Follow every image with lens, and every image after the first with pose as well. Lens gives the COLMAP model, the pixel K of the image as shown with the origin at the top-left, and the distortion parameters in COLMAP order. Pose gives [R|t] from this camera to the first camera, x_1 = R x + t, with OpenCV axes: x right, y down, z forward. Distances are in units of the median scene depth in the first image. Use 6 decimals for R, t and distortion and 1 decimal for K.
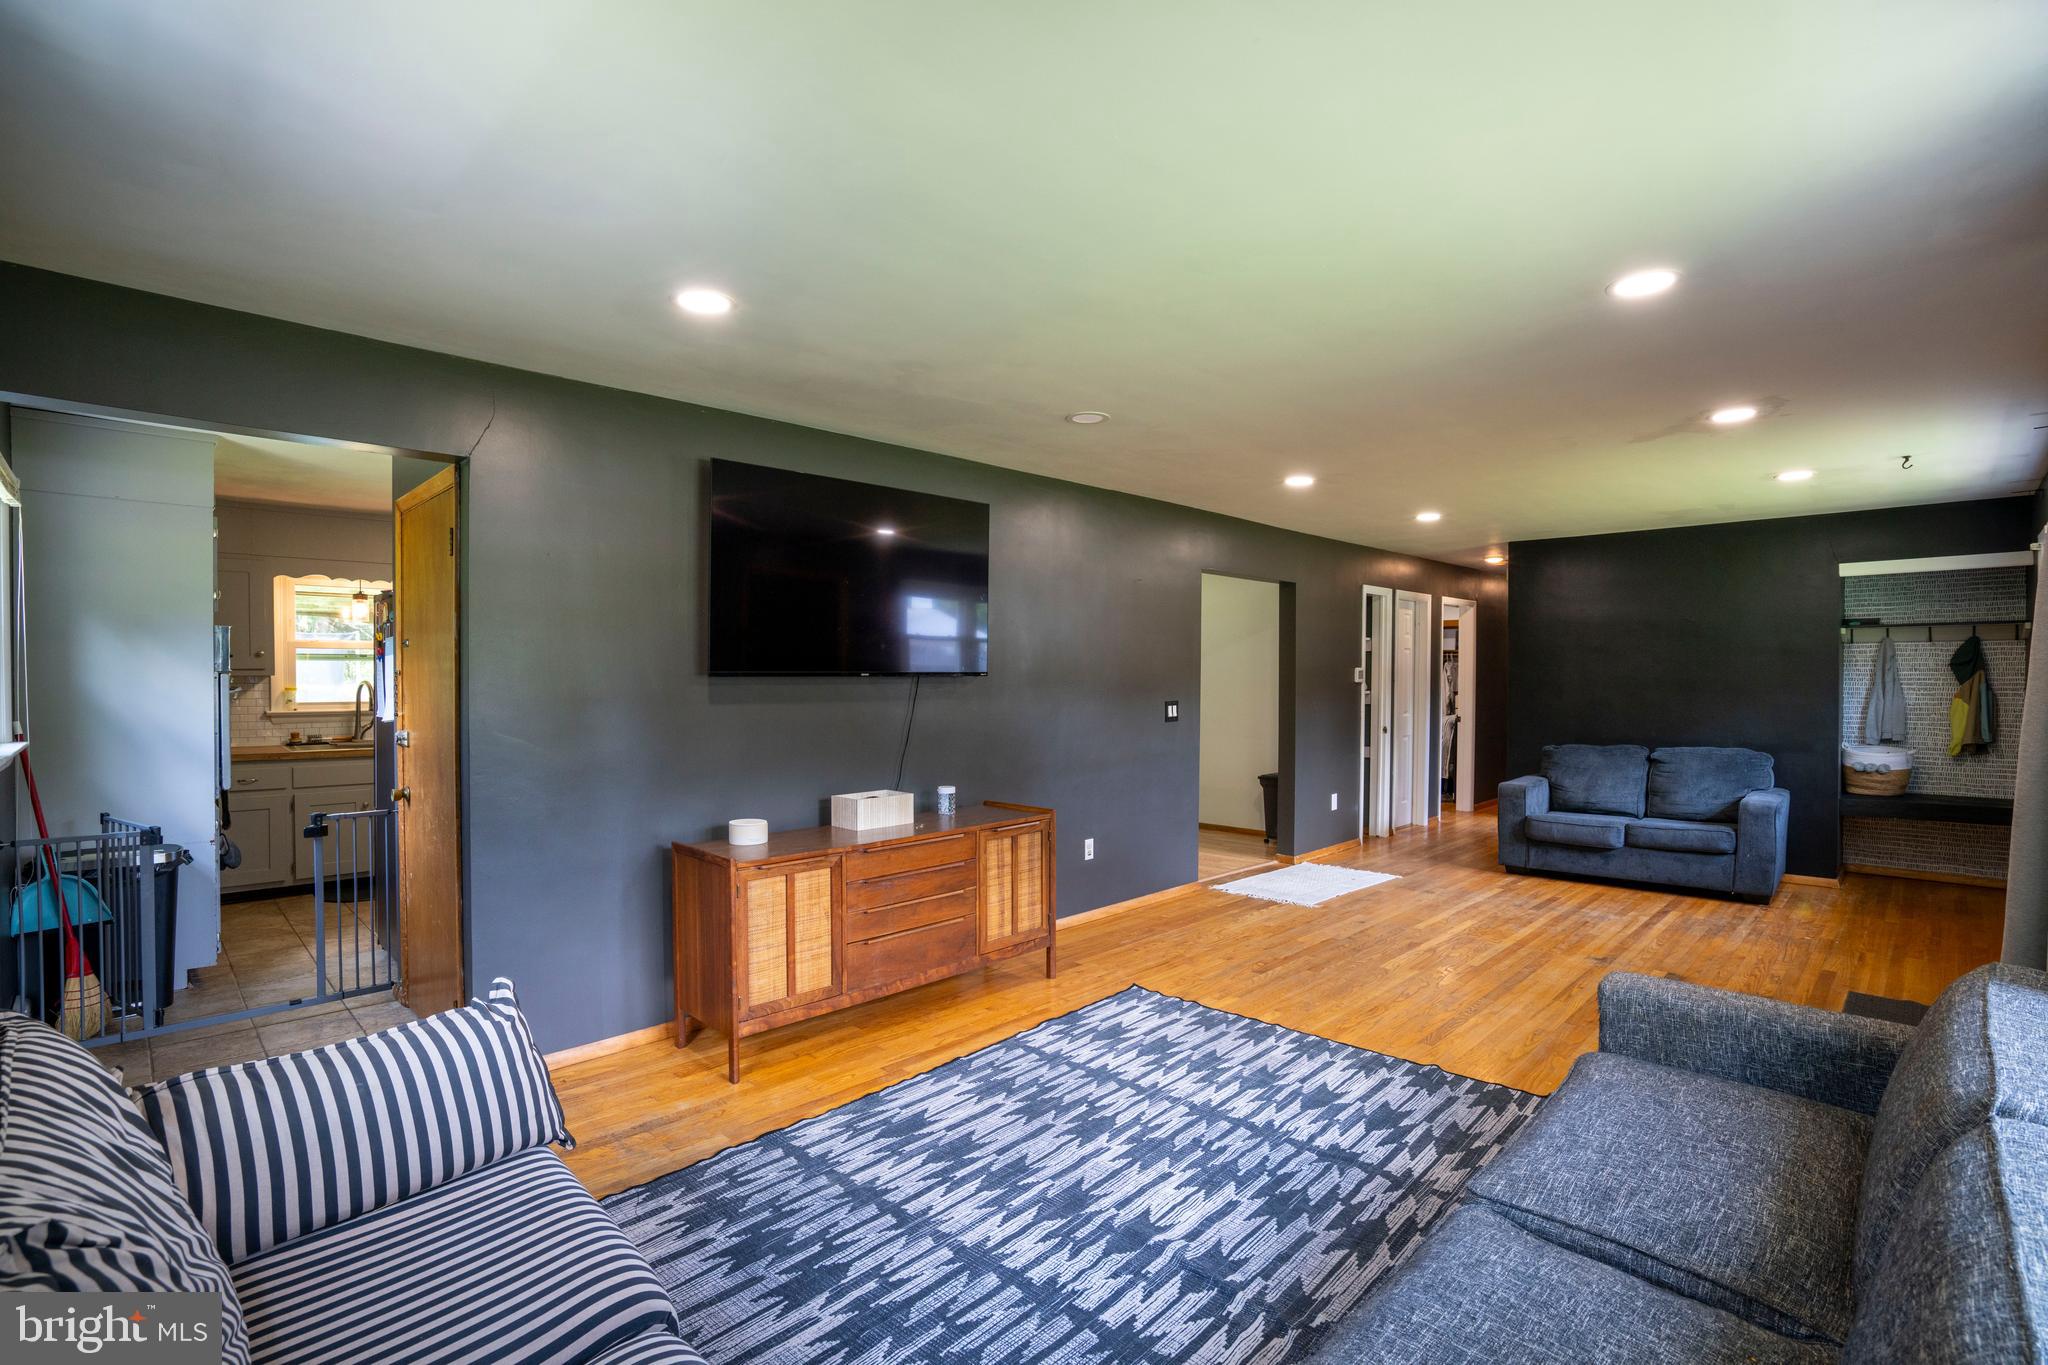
lens RADIAL K [[944.7, 0, 1022.1], [0, 944.7, 682.8], [0, 0, 1]] dist [-0.051535, 0.015486]
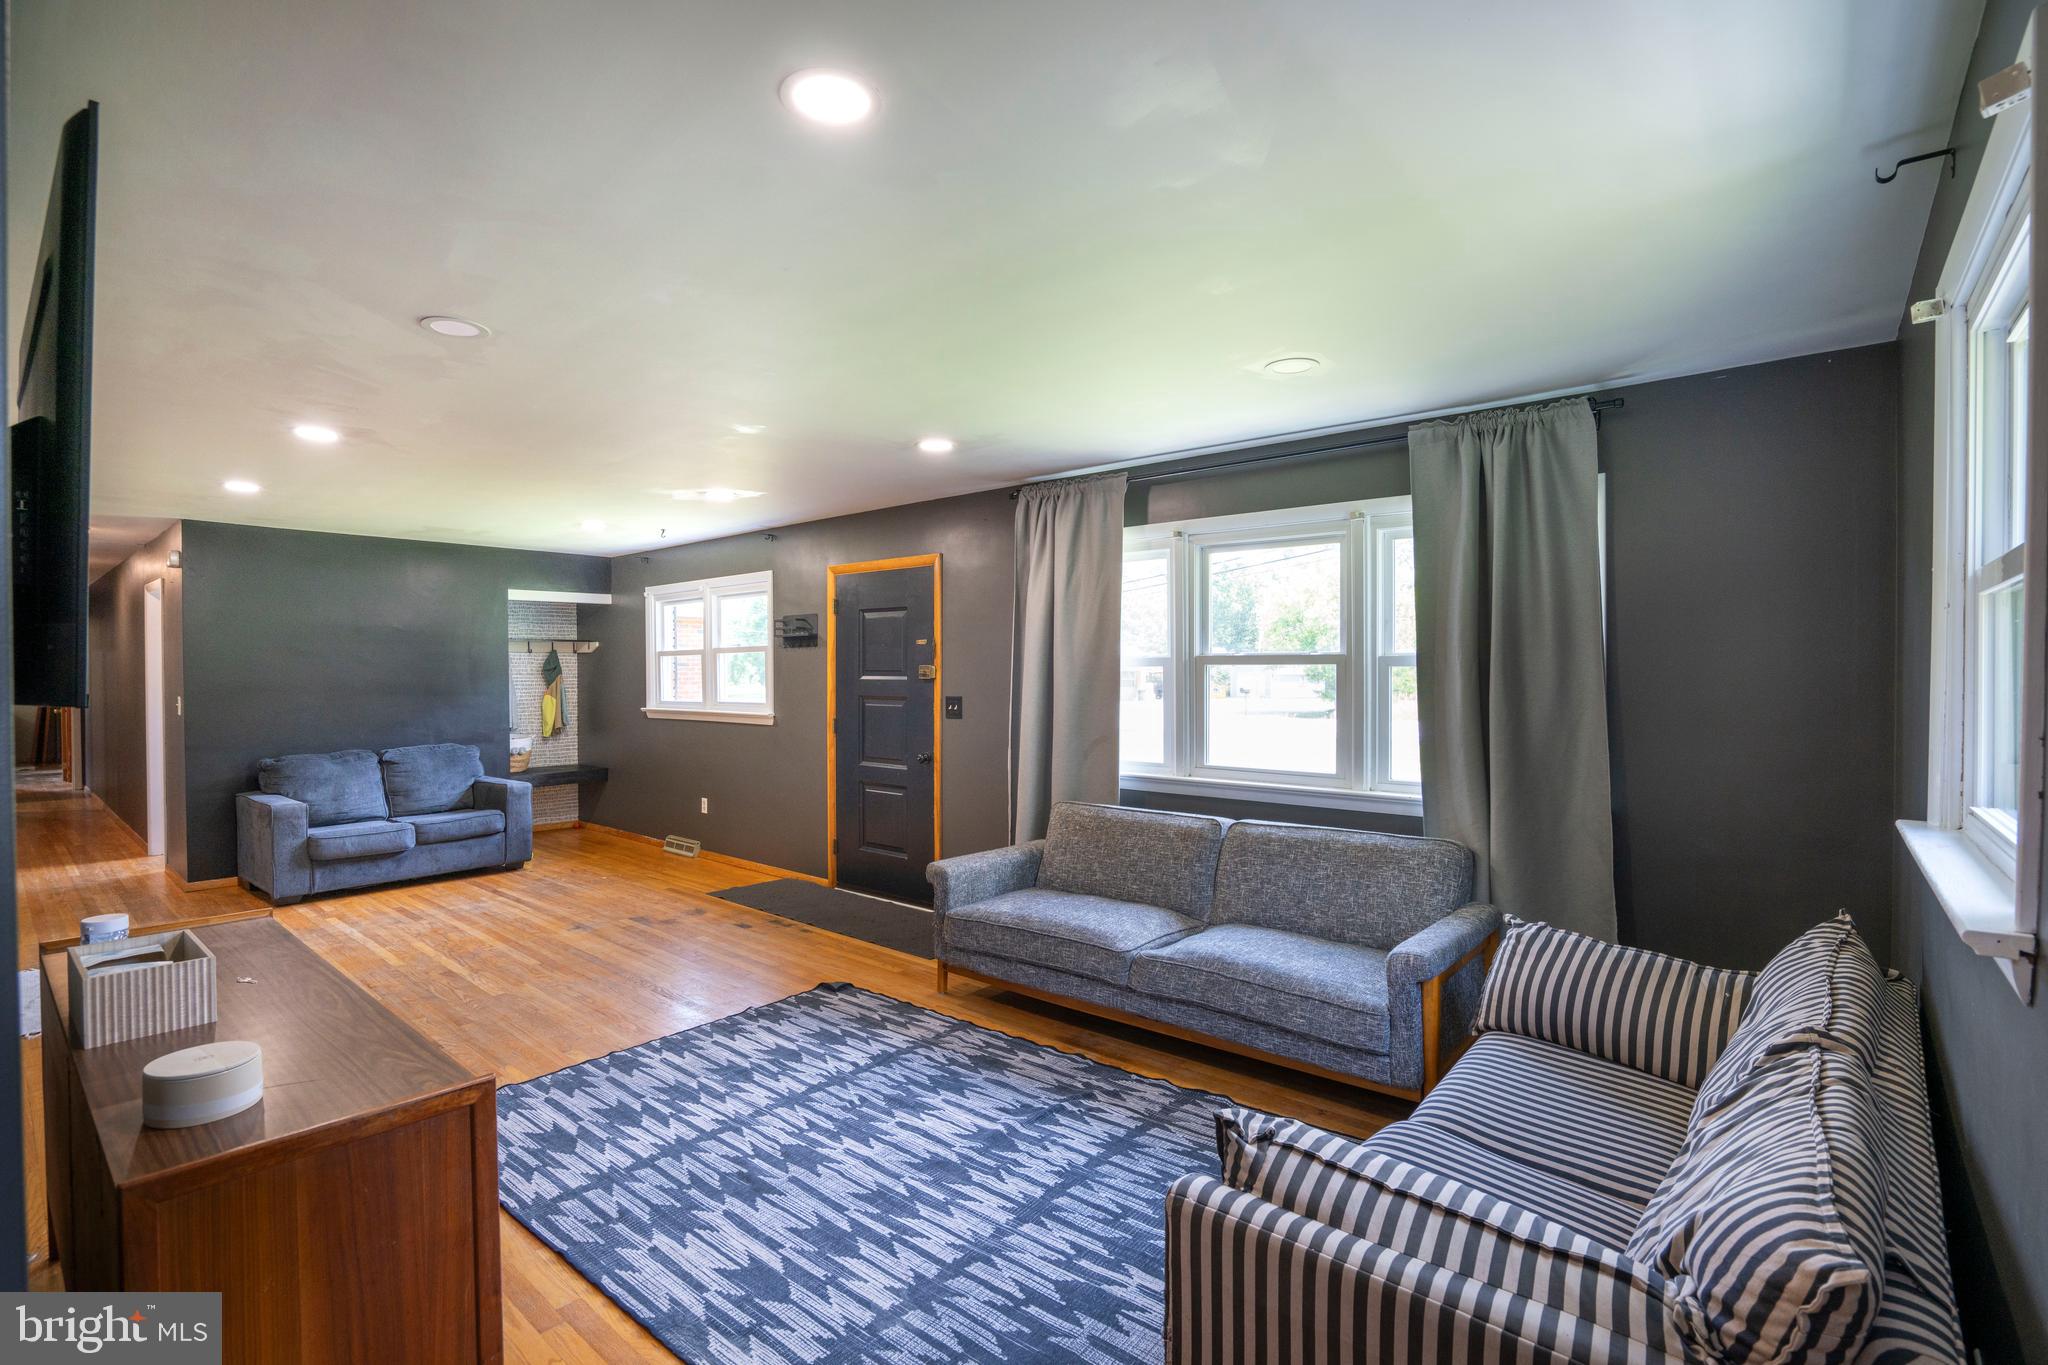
lens RADIAL K [[944.7, 0, 1027.7], [0, 944.7, 682.6], [0, 0, 1]] dist [-0.051535, 0.015486]
pose [[-0.083245, -0.008095, 0.996496, -0.706186], [0.009438, 0.999916, 0.008911, -0.011663], [-0.996484, 0.010147, -0.083161, 0.671766]]
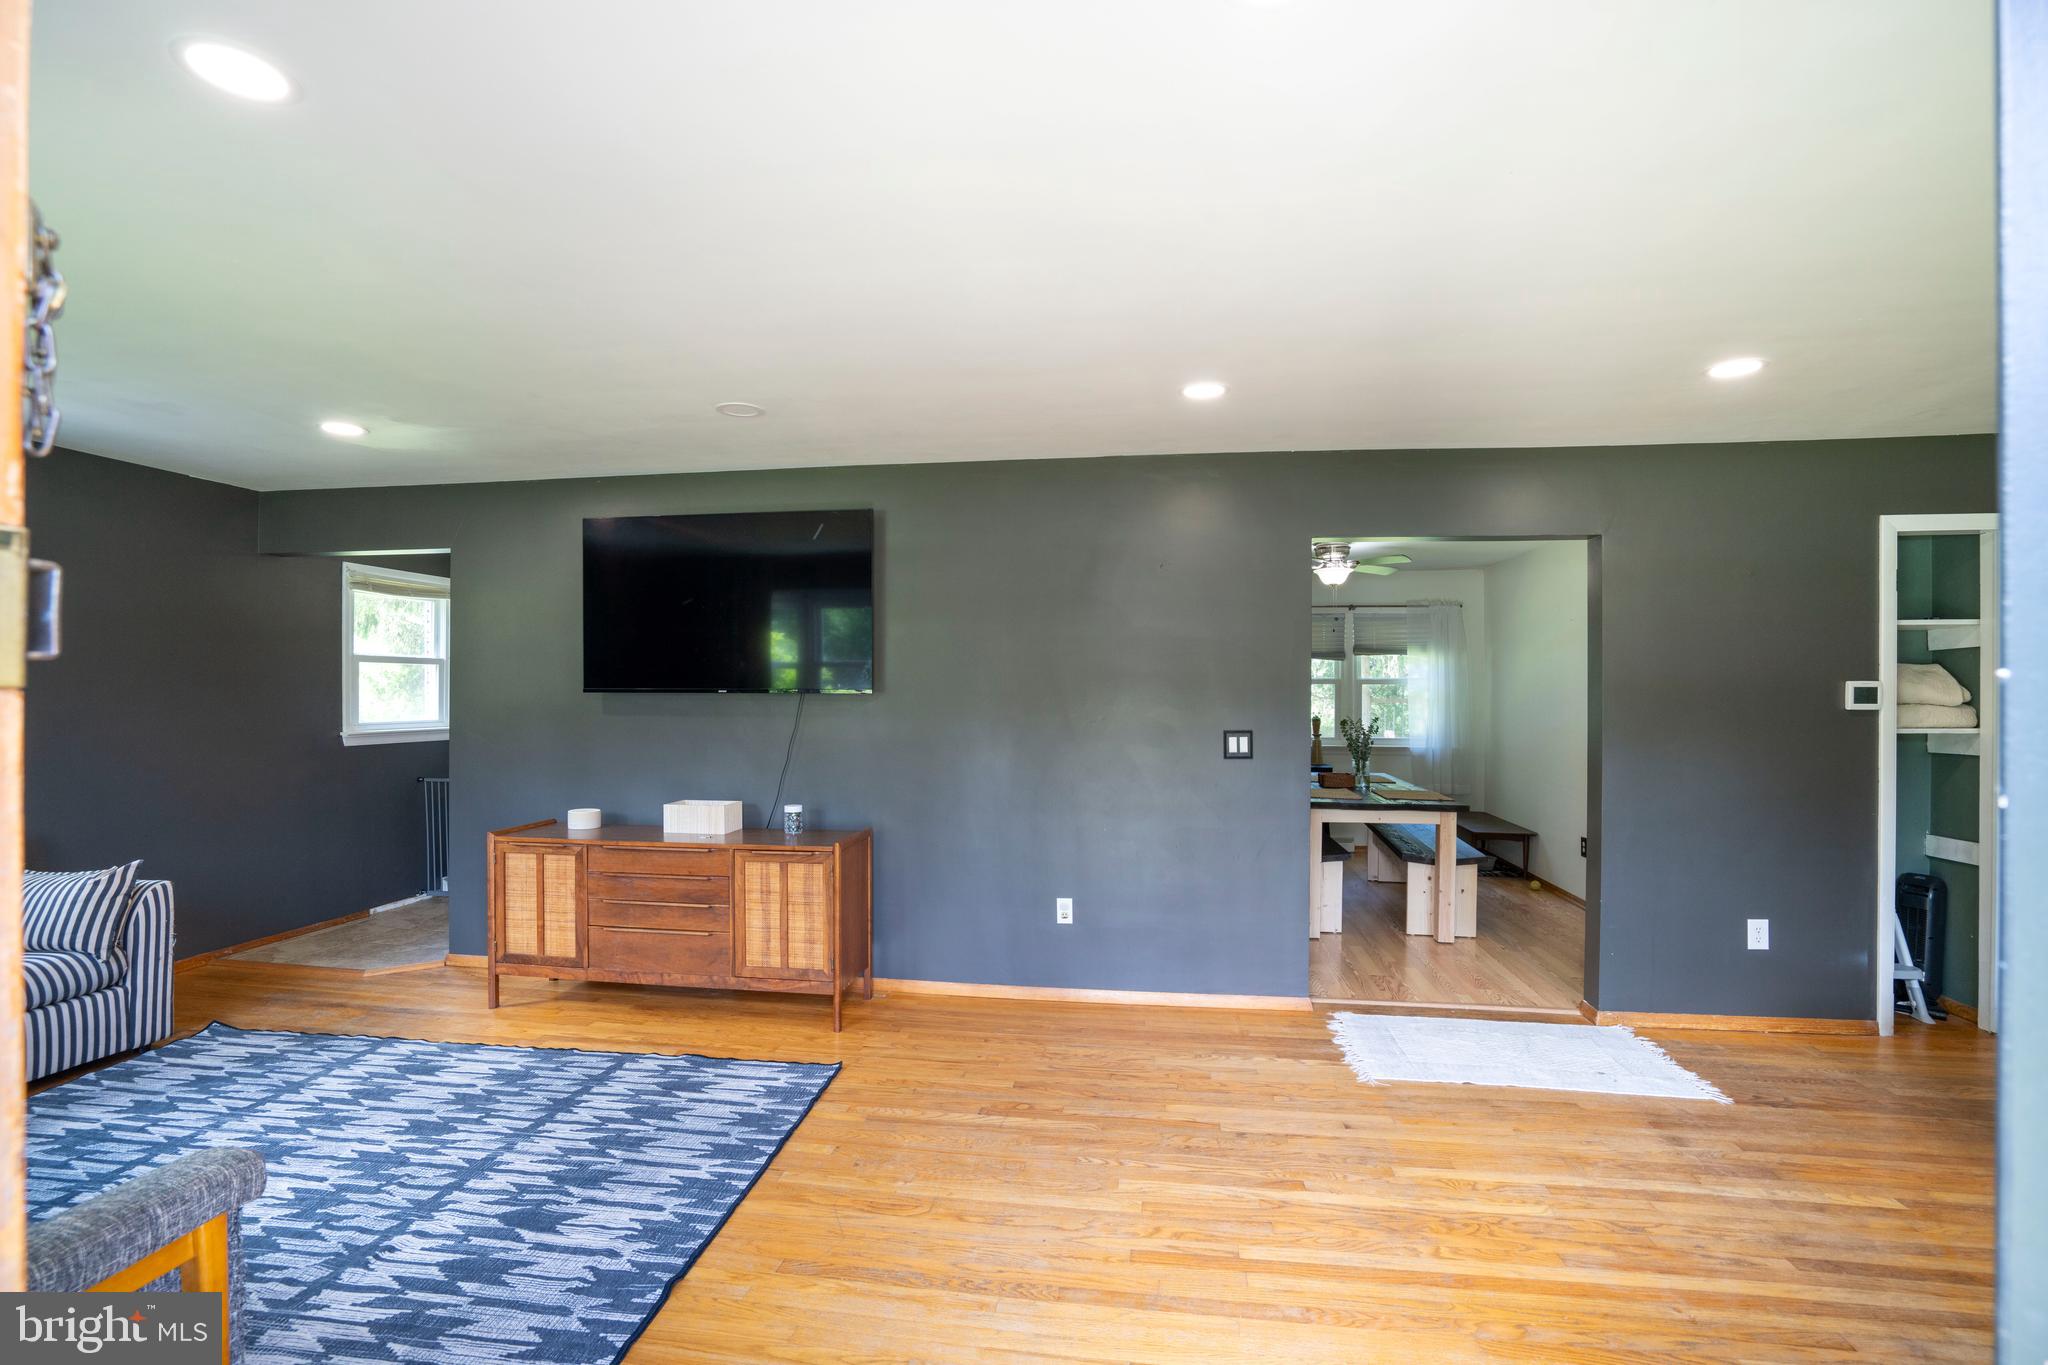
lens RADIAL K [[944.7, 0, 1037.8], [0, 944.7, 685.5], [0, 0, 1]] dist [-0.051535, 0.015486]
pose [[0.601039, -0.005044, -0.799204, 1.023081], [-0.011943, 0.999812, -0.015291, -0.002718], [0.799131, 0.018736, 0.600865, 0.730592]]
